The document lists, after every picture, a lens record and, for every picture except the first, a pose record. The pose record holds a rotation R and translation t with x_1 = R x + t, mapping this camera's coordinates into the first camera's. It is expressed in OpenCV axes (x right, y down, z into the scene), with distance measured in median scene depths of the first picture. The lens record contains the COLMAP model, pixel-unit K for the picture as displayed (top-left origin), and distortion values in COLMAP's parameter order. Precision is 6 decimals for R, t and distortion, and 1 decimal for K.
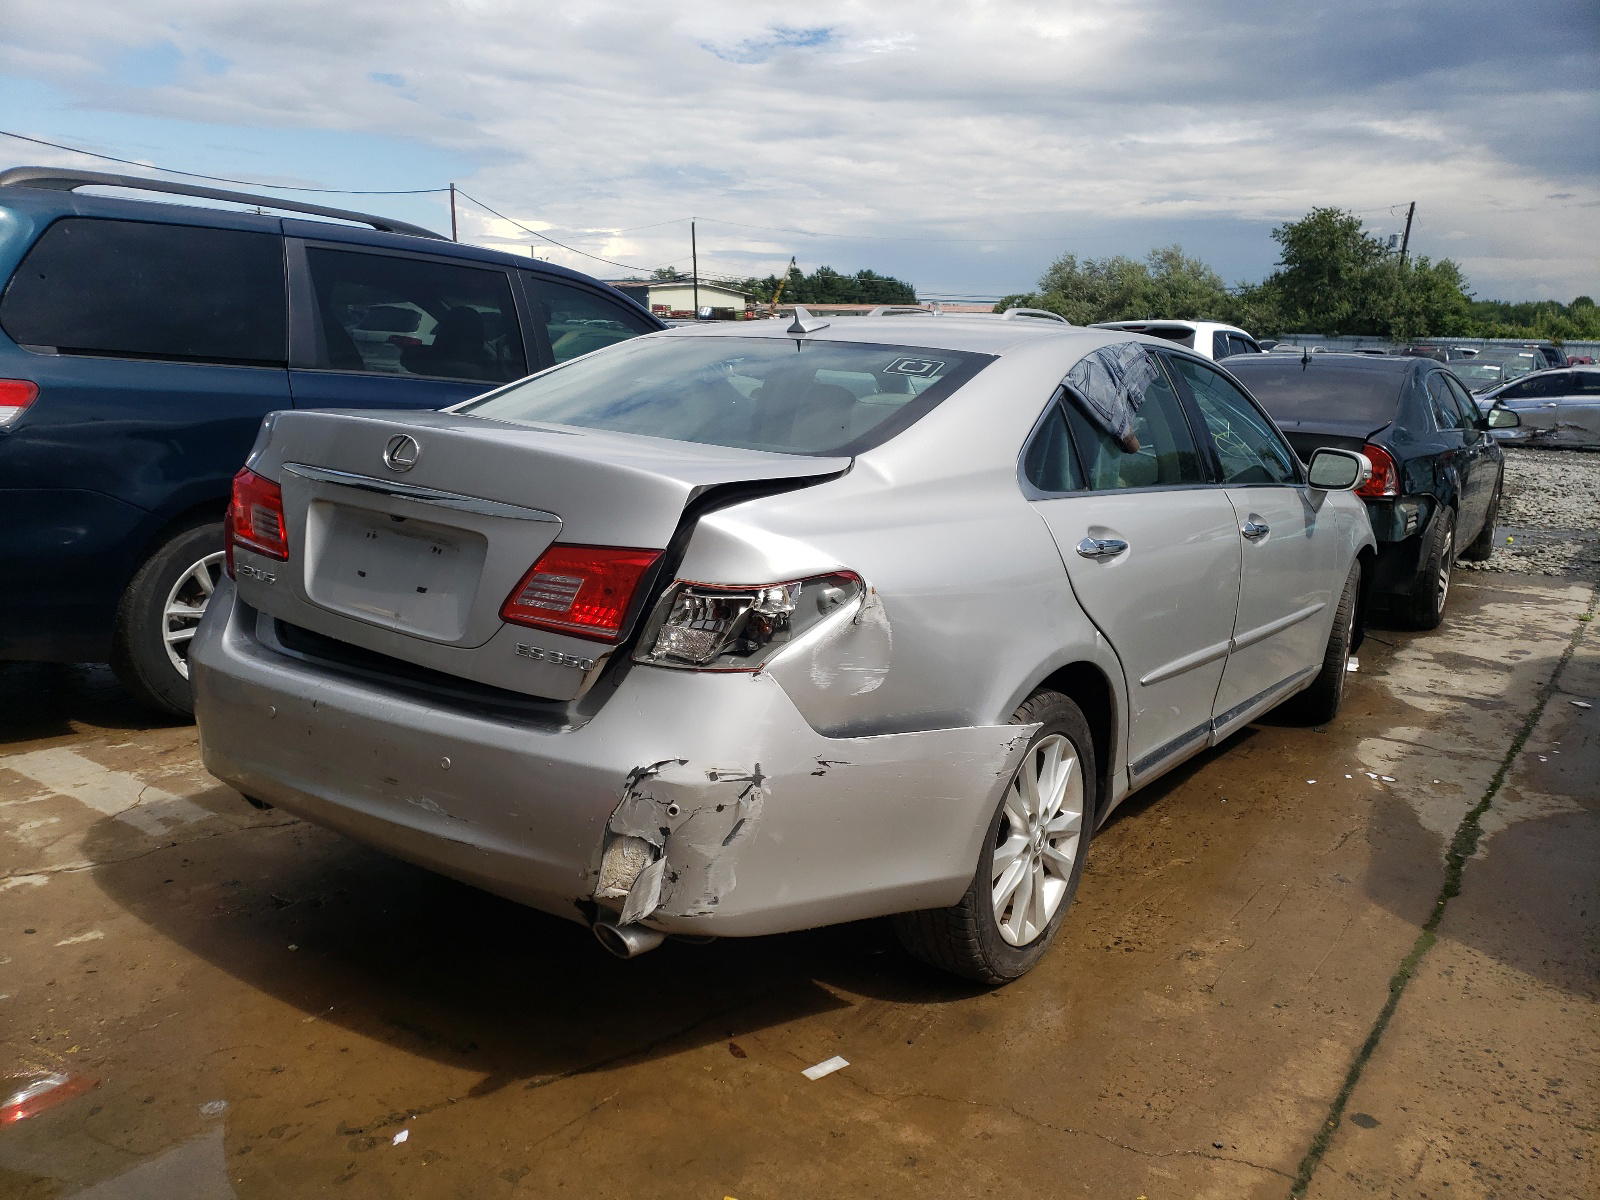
lens RADIAL K [[1196.7, 0, 799.4], [0, 1196.7, 606.8], [0, 0, 1]] dist [0.024058, -0.010006]
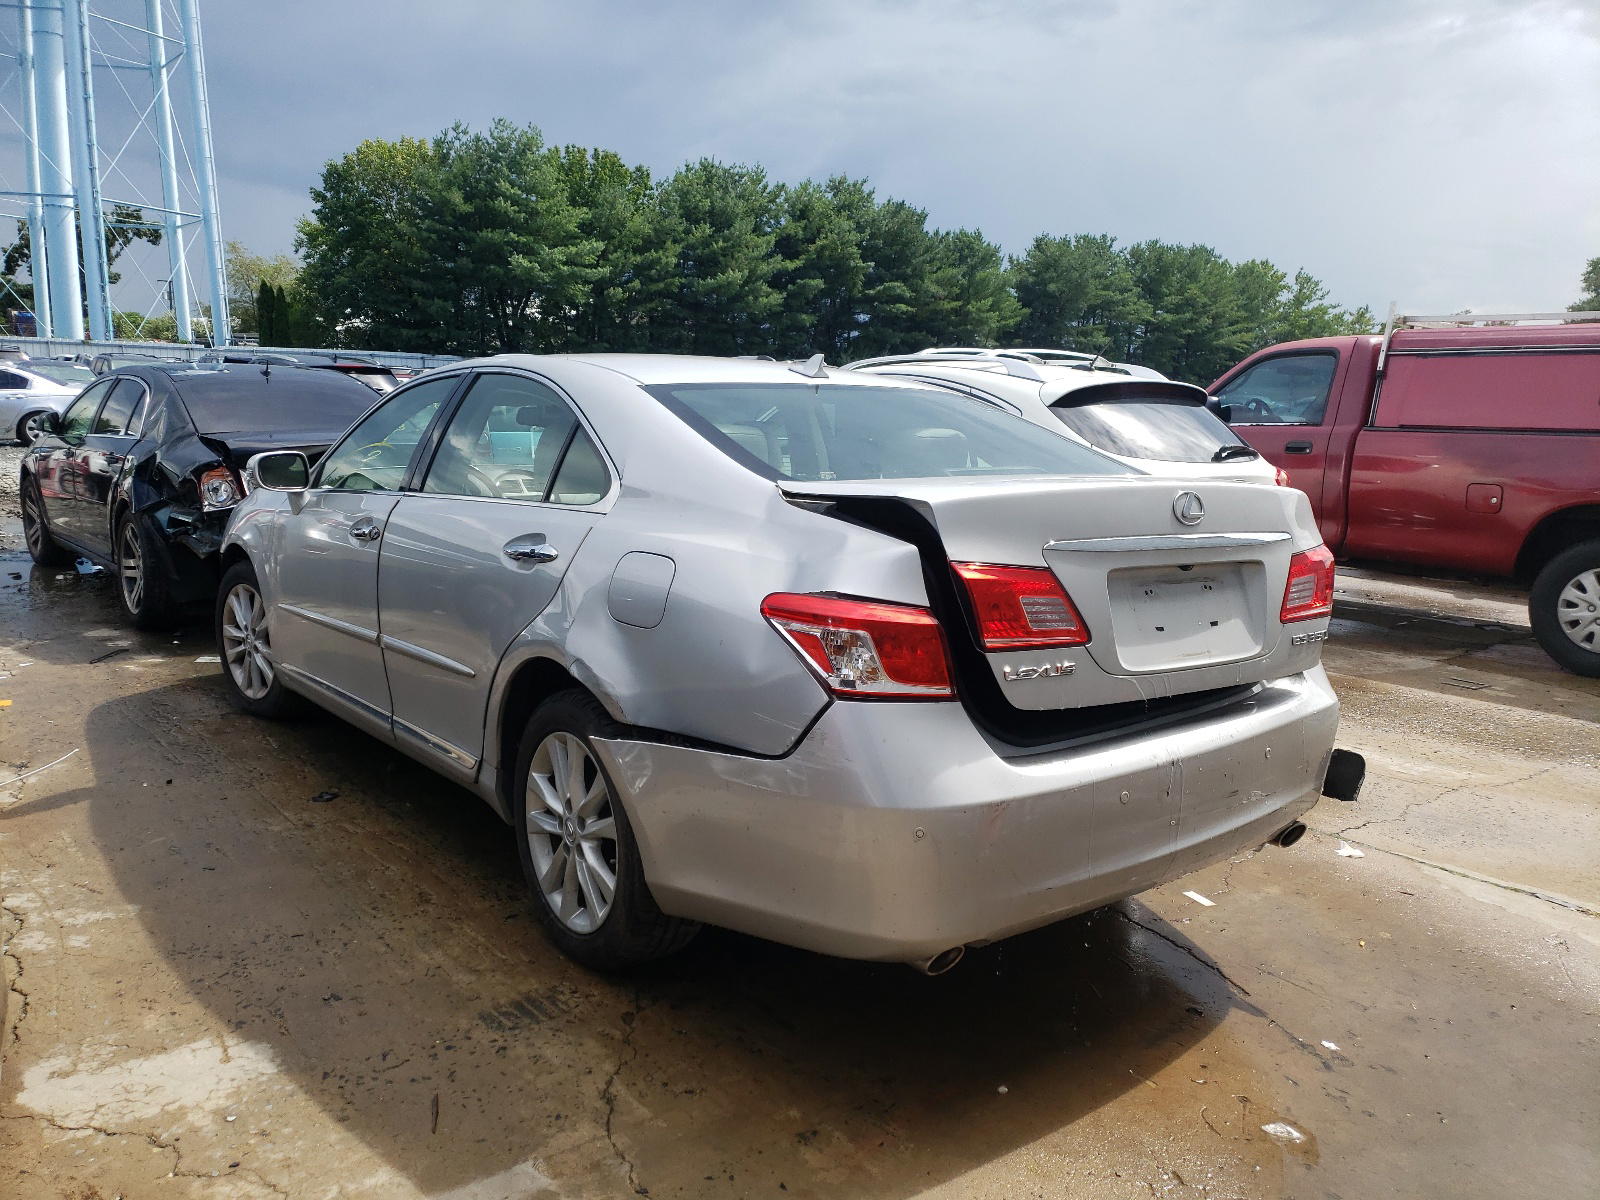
lens RADIAL K [[1196.7, 0, 801.5], [0, 1196.7, 592.5], [0, 0, 1]] dist [0.024058, -0.010006]
pose [[0.323167, -0.190906, 0.926886, -1.421229], [0.173811, 0.974753, 0.140164, -0.257472], [-0.930243, 0.115807, 0.348190, 0.924398]]
